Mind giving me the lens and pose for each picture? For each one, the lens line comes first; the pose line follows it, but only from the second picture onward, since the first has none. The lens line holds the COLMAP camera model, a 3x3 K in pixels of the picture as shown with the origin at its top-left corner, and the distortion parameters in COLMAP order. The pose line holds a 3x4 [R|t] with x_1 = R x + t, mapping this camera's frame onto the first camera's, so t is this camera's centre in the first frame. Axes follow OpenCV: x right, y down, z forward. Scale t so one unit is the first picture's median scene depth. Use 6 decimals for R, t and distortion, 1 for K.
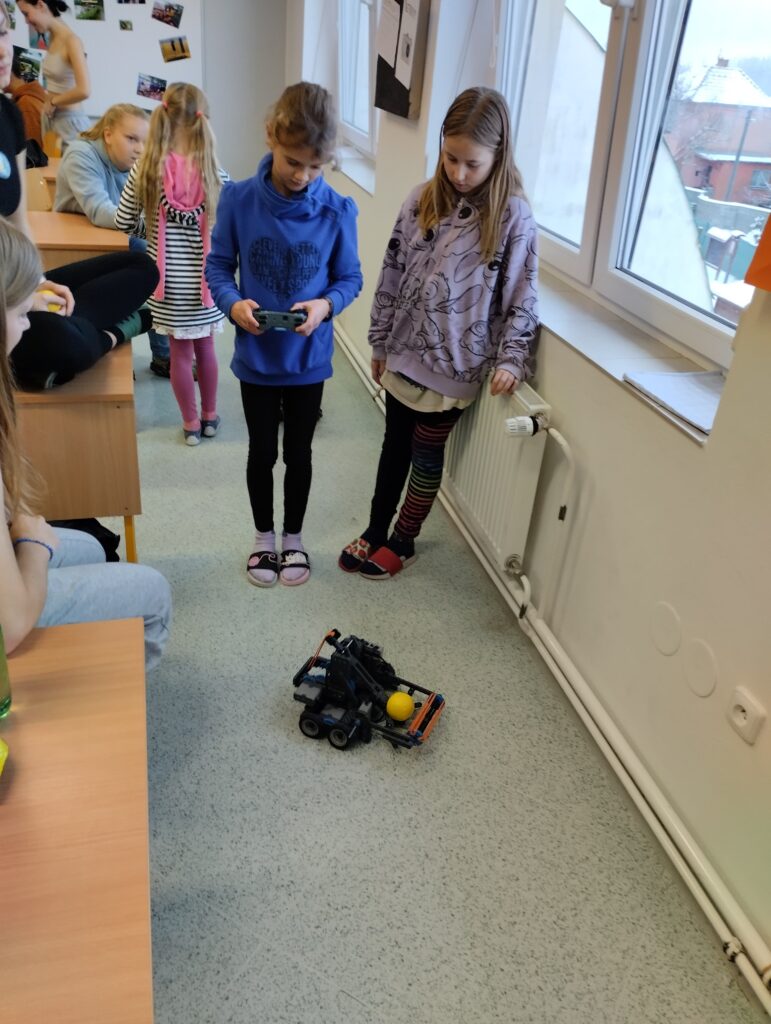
lens RADIAL K [[853.3, 0, 378.3], [0, 853.3, 505.6], [0, 0, 1]] dist [0.056491, -0.065695]
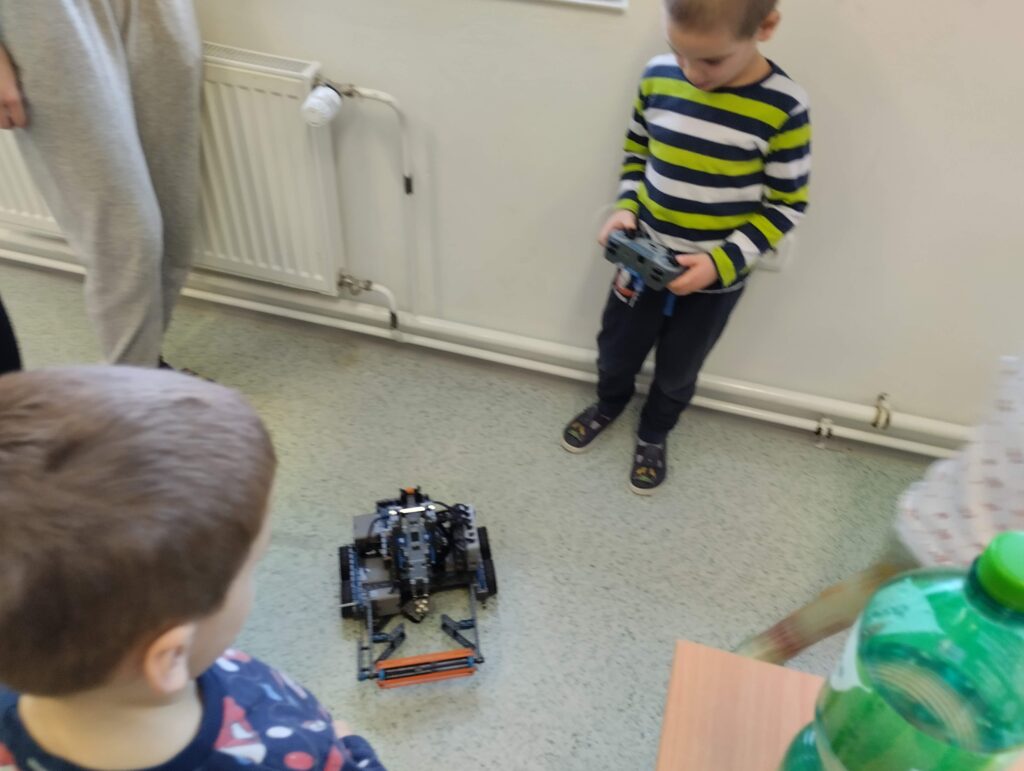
lens RADIAL K [[853.3, 0, 551.0], [0, 853.3, 382.4], [0, 0, 1]] dist [0.056491, -0.065695]
pose [[0.513227, -0.634752, 0.577657, -0.296815], [0.432085, 0.772639, 0.465115, -0.164822], [-0.741553, 0.010887, 0.670806, 0.379425]]
